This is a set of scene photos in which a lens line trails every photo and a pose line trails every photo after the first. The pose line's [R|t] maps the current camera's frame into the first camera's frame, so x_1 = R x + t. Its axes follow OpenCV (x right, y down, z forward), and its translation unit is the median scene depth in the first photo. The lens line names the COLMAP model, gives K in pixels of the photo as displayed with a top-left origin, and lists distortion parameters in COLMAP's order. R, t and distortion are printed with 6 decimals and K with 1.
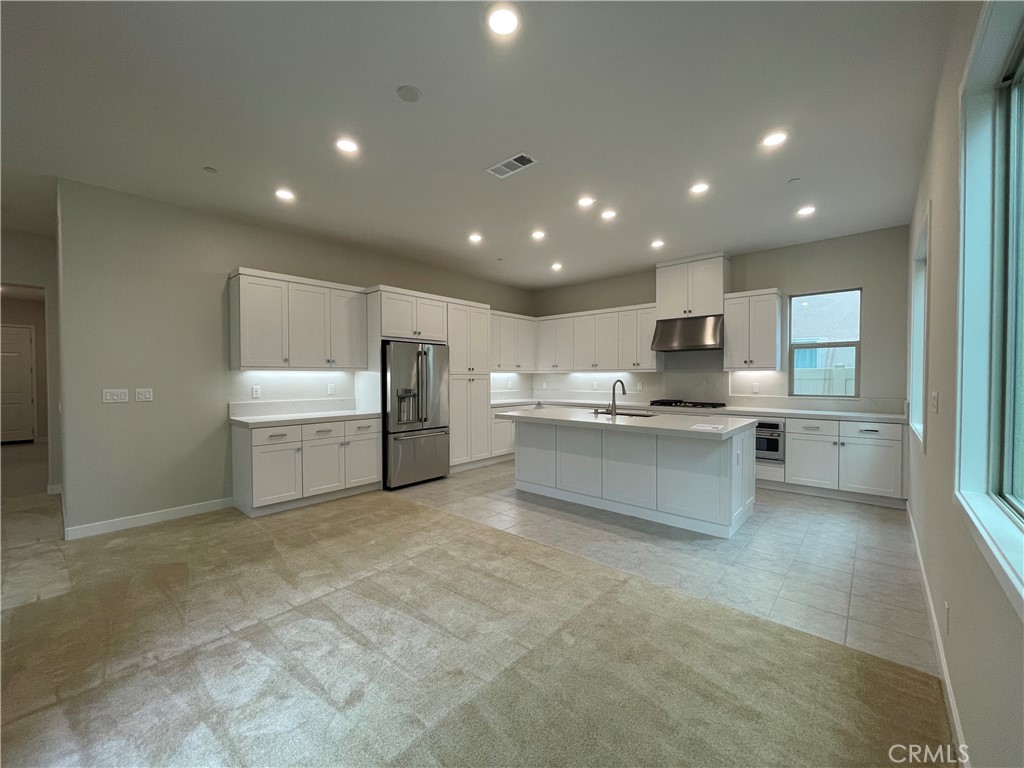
lens RADIAL K [[411.6, 0, 513.1], [0, 411.6, 384.9], [0, 0, 1]] dist [0.001531, -0.000075]
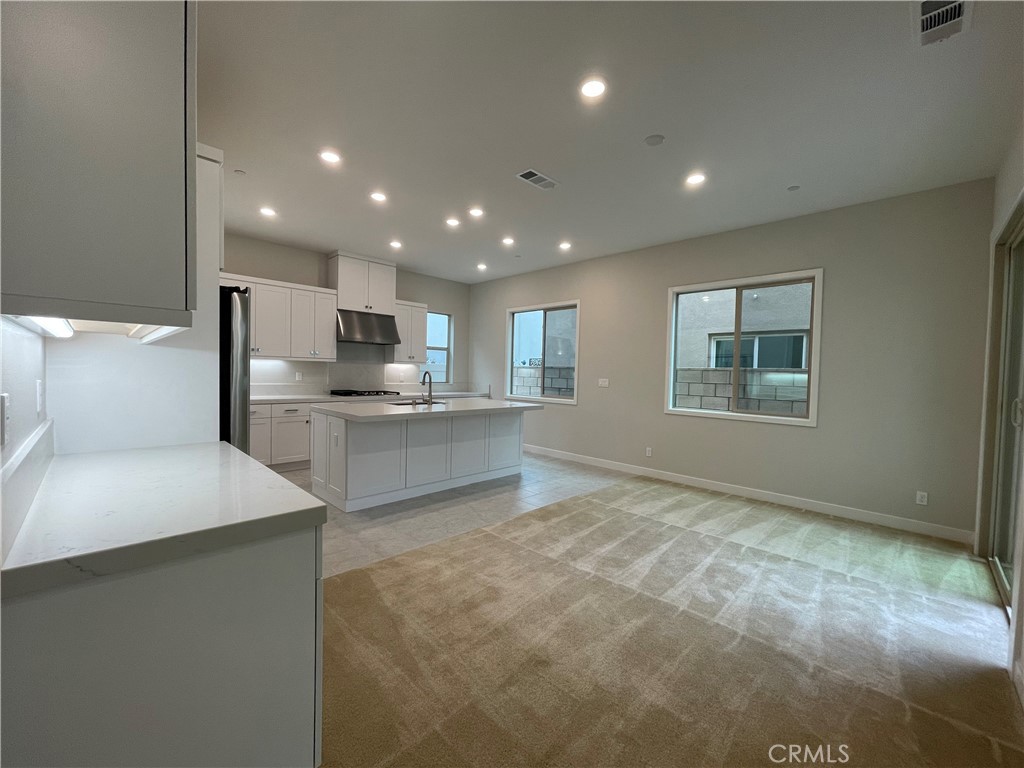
lens RADIAL K [[411.6, 0, 509.6], [0, 411.6, 383.3], [0, 0, 1]] dist [0.001531, -0.000075]
pose [[0.054317, -0.024480, 0.998224, -0.757252], [-0.005774, 0.999675, 0.024830, -0.008979], [-0.998507, -0.007113, 0.054158, 0.677545]]
